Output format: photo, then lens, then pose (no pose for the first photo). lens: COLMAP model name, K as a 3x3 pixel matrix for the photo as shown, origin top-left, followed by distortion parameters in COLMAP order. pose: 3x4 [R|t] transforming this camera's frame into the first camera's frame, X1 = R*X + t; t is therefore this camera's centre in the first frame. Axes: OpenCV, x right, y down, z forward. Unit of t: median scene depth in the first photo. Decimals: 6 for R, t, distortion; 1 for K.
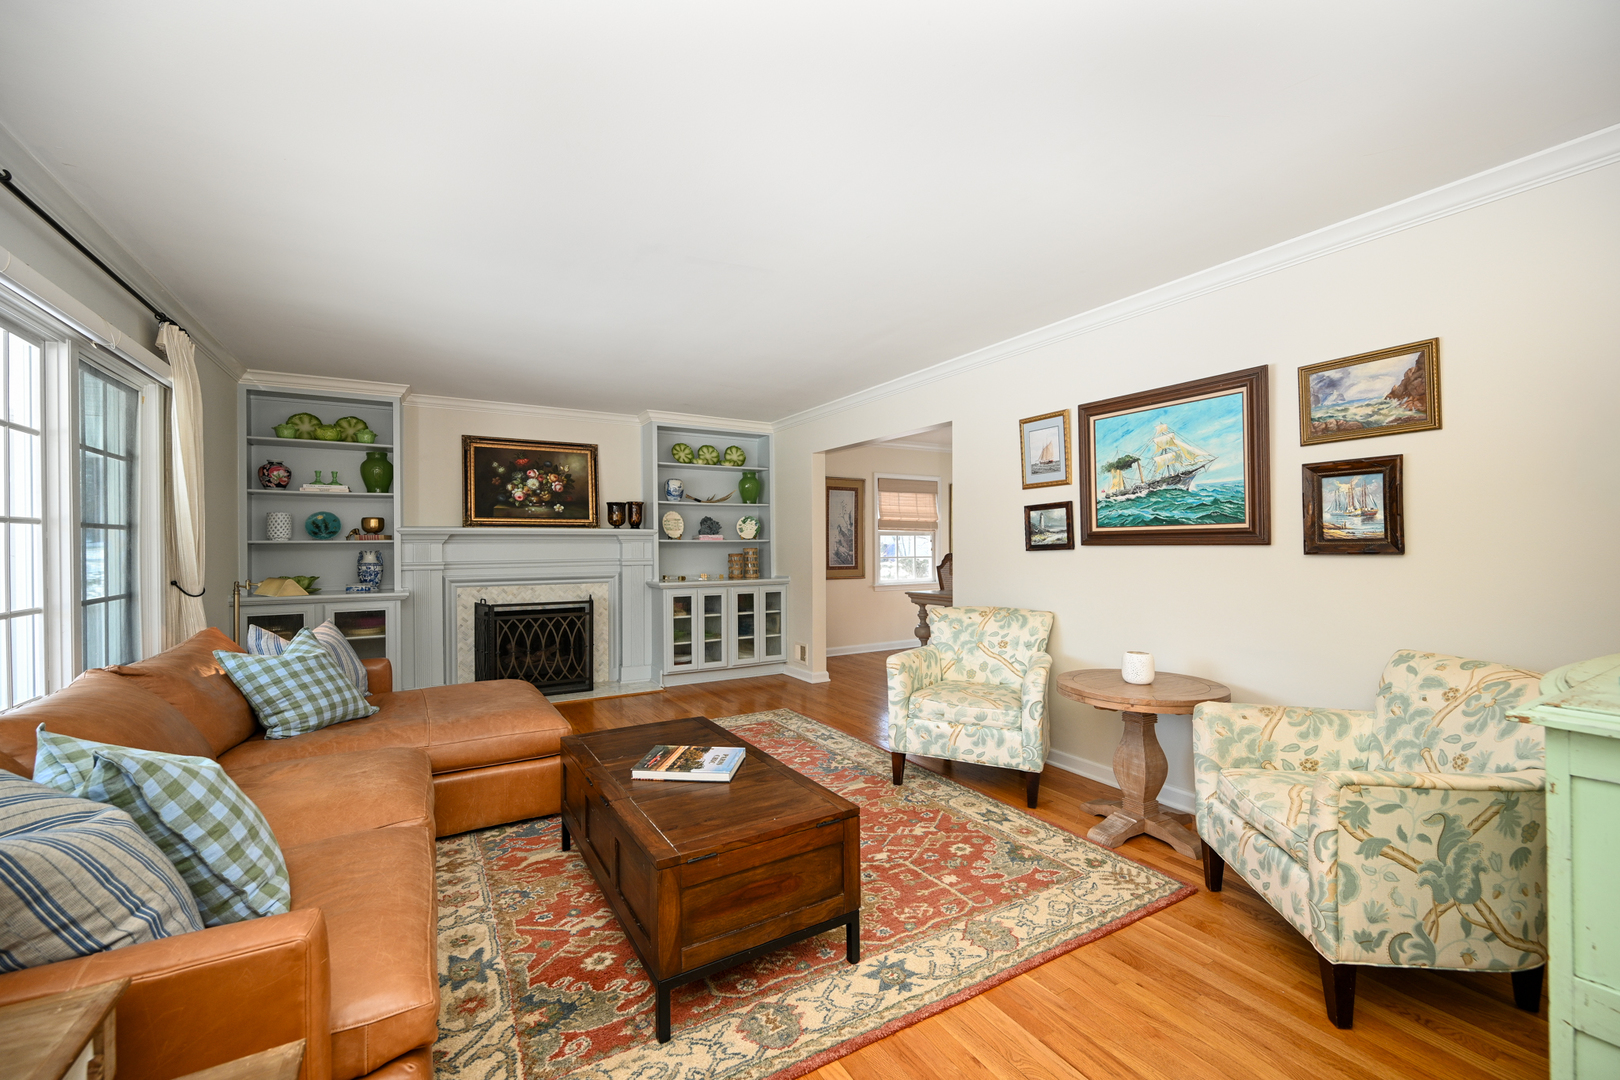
lens RADIAL K [[687.5, 0, 827.0], [0, 687.5, 545.8], [0, 0, 1]] dist [0.009719, -0.000111]
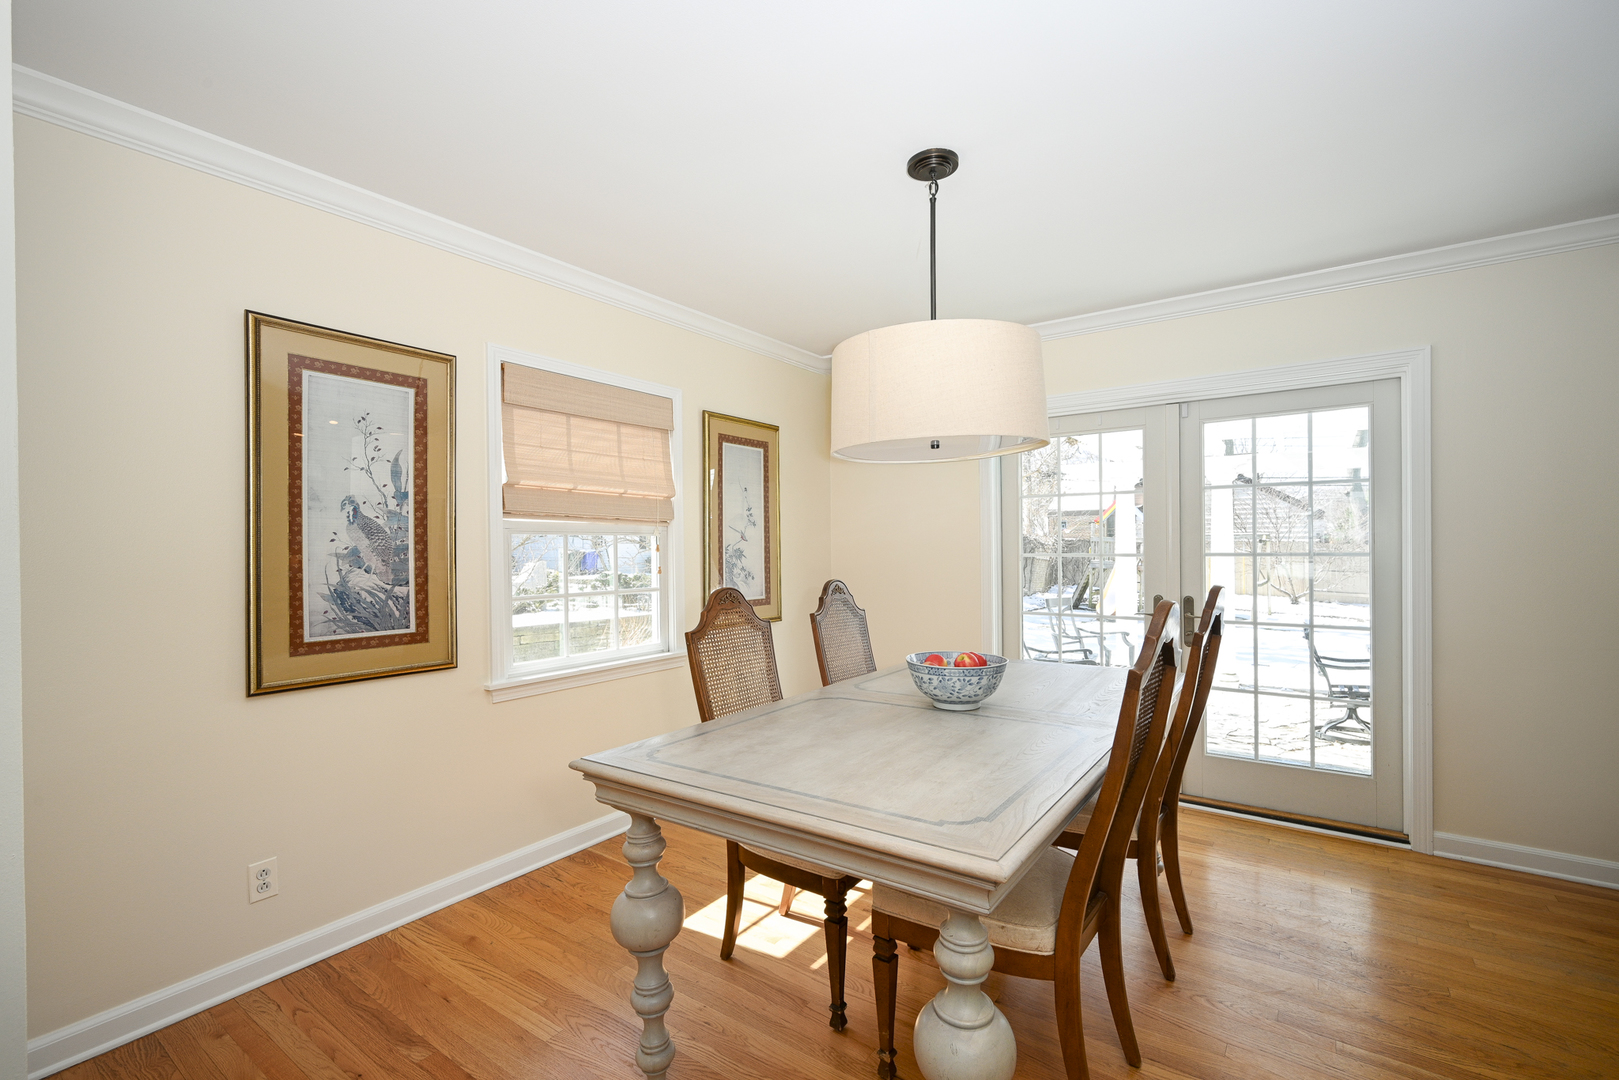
lens RADIAL K [[703.2, 0, 819.6], [0, 703.2, 544.1], [0, 0, 1]] dist [-0.004580, 0.000153]
pose [[0.912369, -0.006762, 0.409312, 0.093287], [0.011821, 0.999882, -0.009831, -0.005921], [-0.409197, 0.013808, 0.912341, 0.787044]]
